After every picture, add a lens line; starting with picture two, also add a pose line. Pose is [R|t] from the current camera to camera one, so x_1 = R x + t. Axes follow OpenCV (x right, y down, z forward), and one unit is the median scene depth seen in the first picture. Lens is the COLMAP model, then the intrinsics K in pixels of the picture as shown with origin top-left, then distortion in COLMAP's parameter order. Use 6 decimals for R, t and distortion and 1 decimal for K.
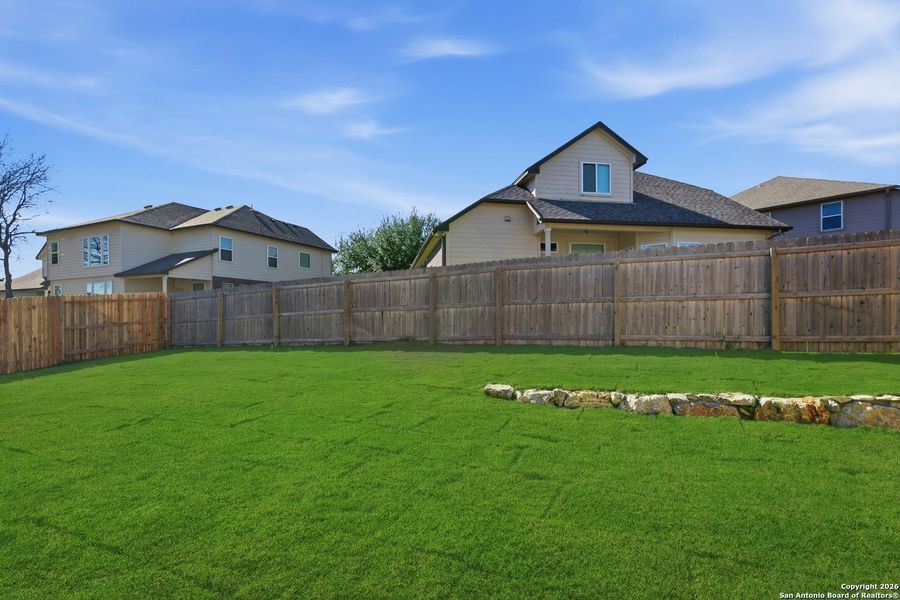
lens RADIAL K [[431.4, 0, 448.9], [0, 431.4, 321.9], [0, 0, 1]] dist [0.000405, 0.000103]
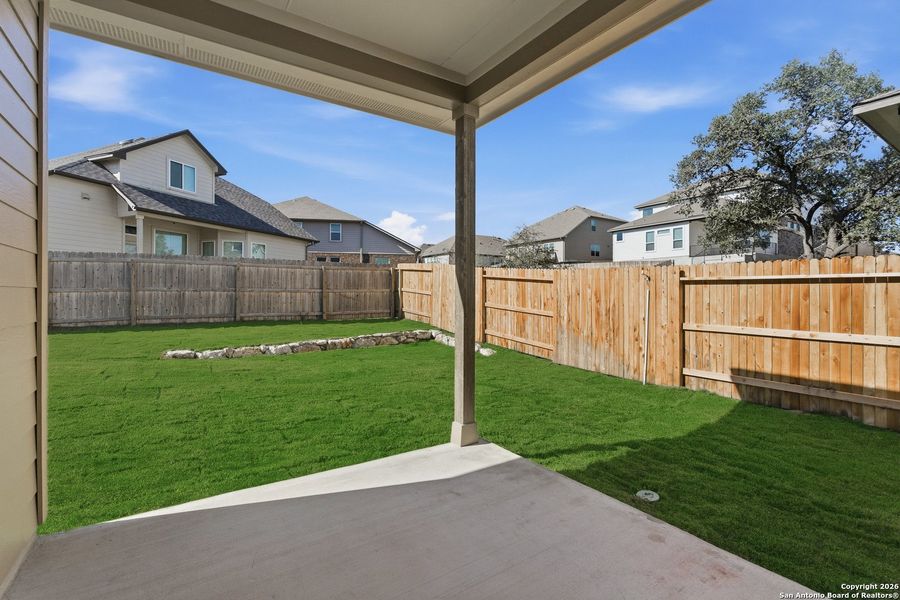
lens RADIAL K [[415.0, 0, 449.3], [0, 415.0, 296.7], [0, 0, 1]] dist [-0.000438, 0.000254]
pose [[0.530788, 0.005770, 0.847485, -0.424234], [-0.006119, 0.999977, -0.002976, -0.027412], [-0.847482, -0.003606, 0.530811, -0.372933]]
